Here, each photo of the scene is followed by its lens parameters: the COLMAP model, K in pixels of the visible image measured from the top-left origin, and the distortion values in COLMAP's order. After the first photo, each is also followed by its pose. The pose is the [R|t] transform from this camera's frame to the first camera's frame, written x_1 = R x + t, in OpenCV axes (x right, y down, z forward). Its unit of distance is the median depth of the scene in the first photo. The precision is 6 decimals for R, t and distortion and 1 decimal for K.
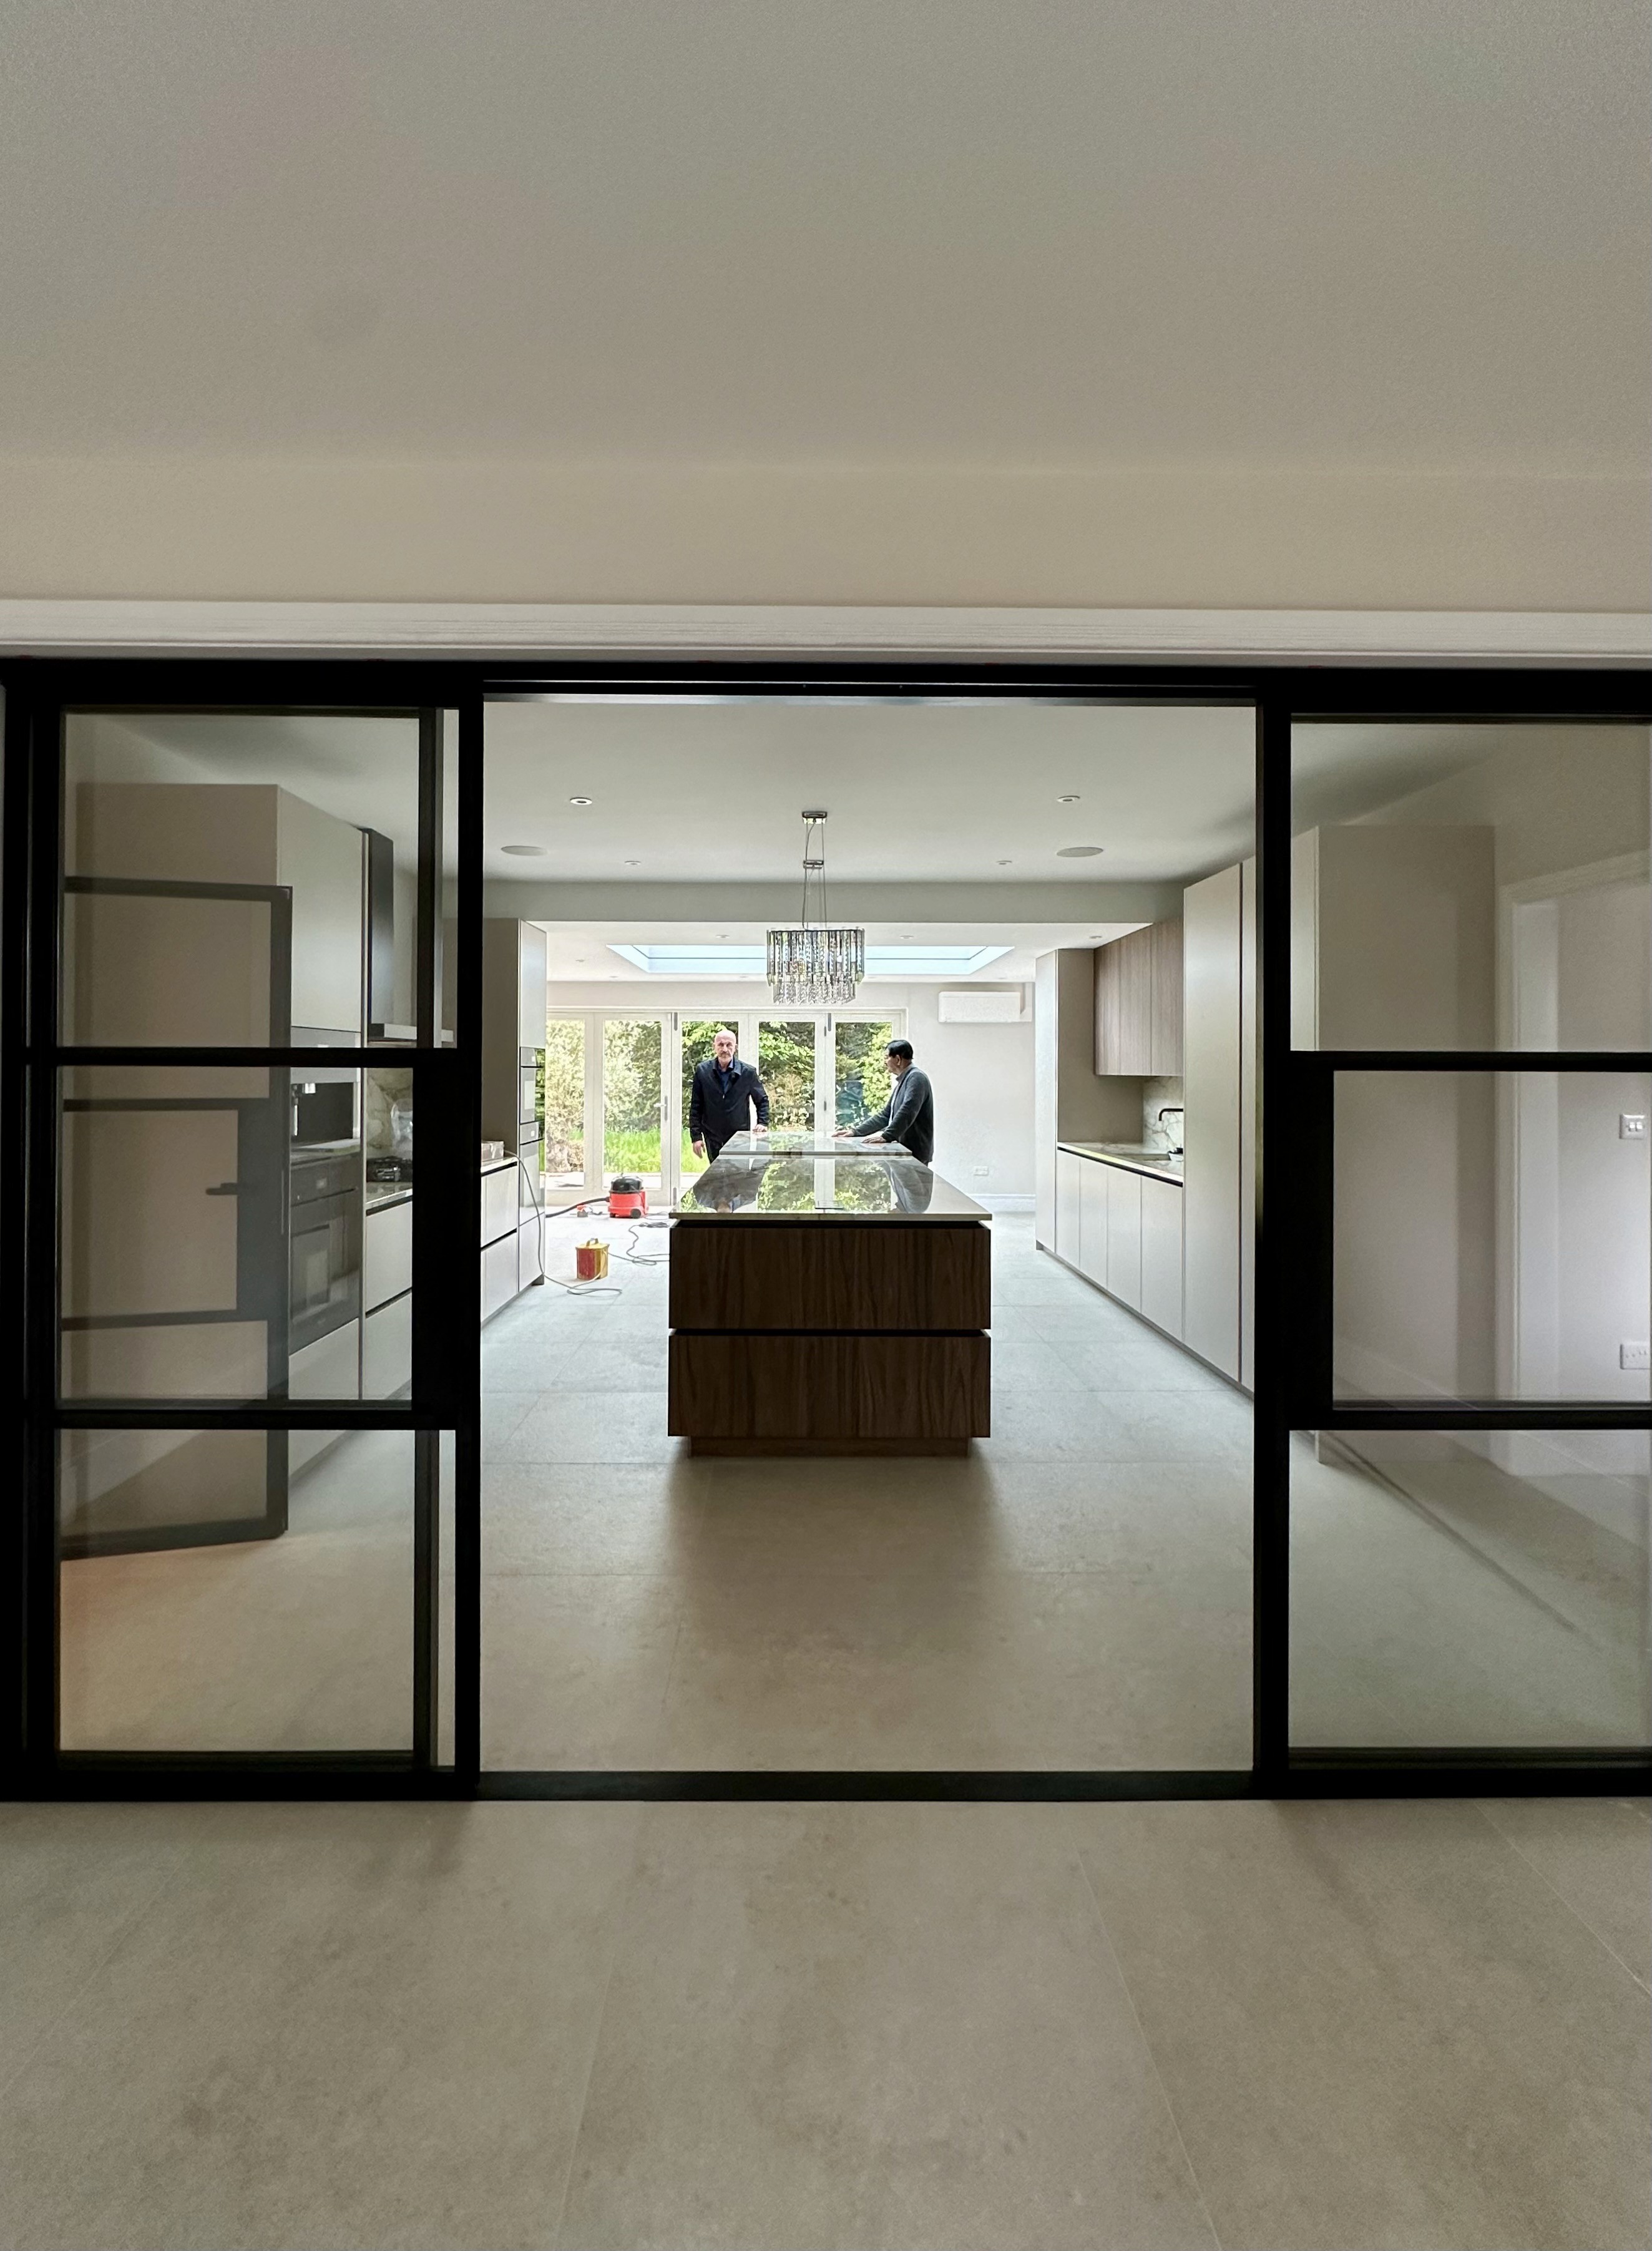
lens RADIAL K [[1016.9, 0, 818.8], [0, 1016.9, 1064.2], [0, 0, 1]] dist [-0.000589, -0.000371]
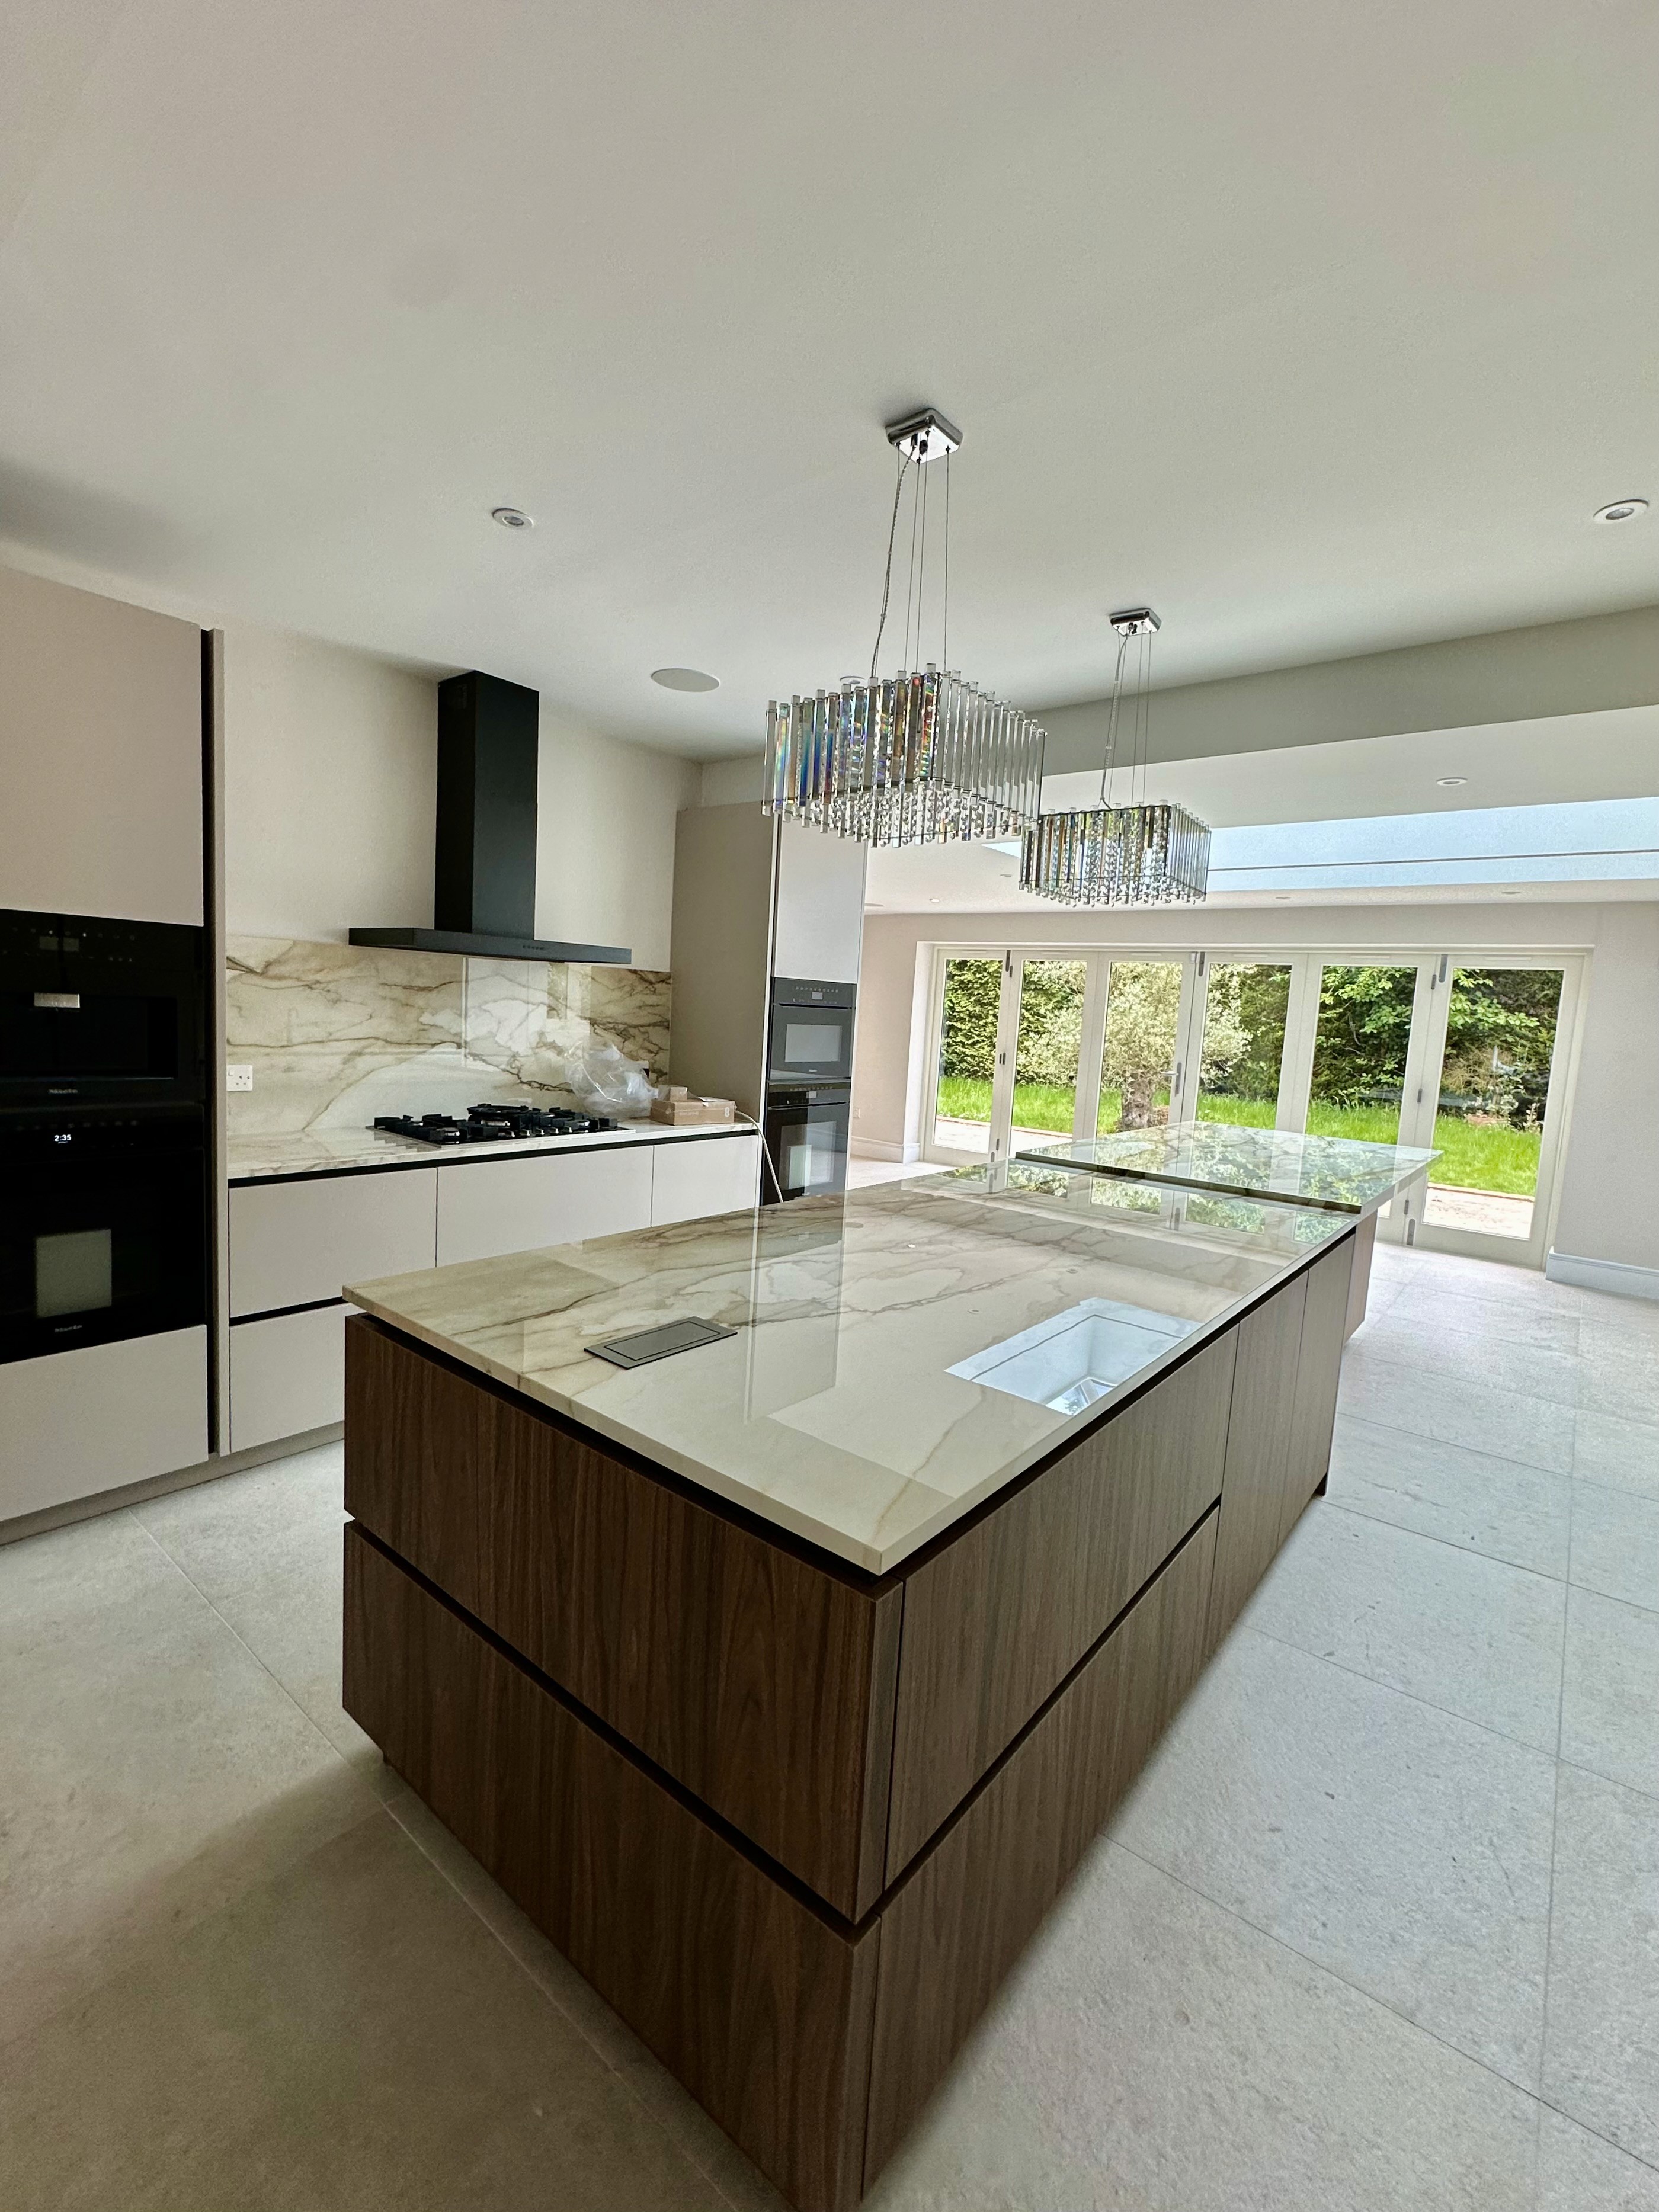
lens RADIAL K [[955.1, 0, 829.5], [0, 955.1, 1106.0], [0, 0, 1]] dist [0.008406, -0.000274]
pose [[0.765233, 0.105989, -0.634968, 0.313826], [-0.049052, 0.993086, 0.106651, 0.000118], [0.641882, -0.050466, 0.765141, 0.802282]]
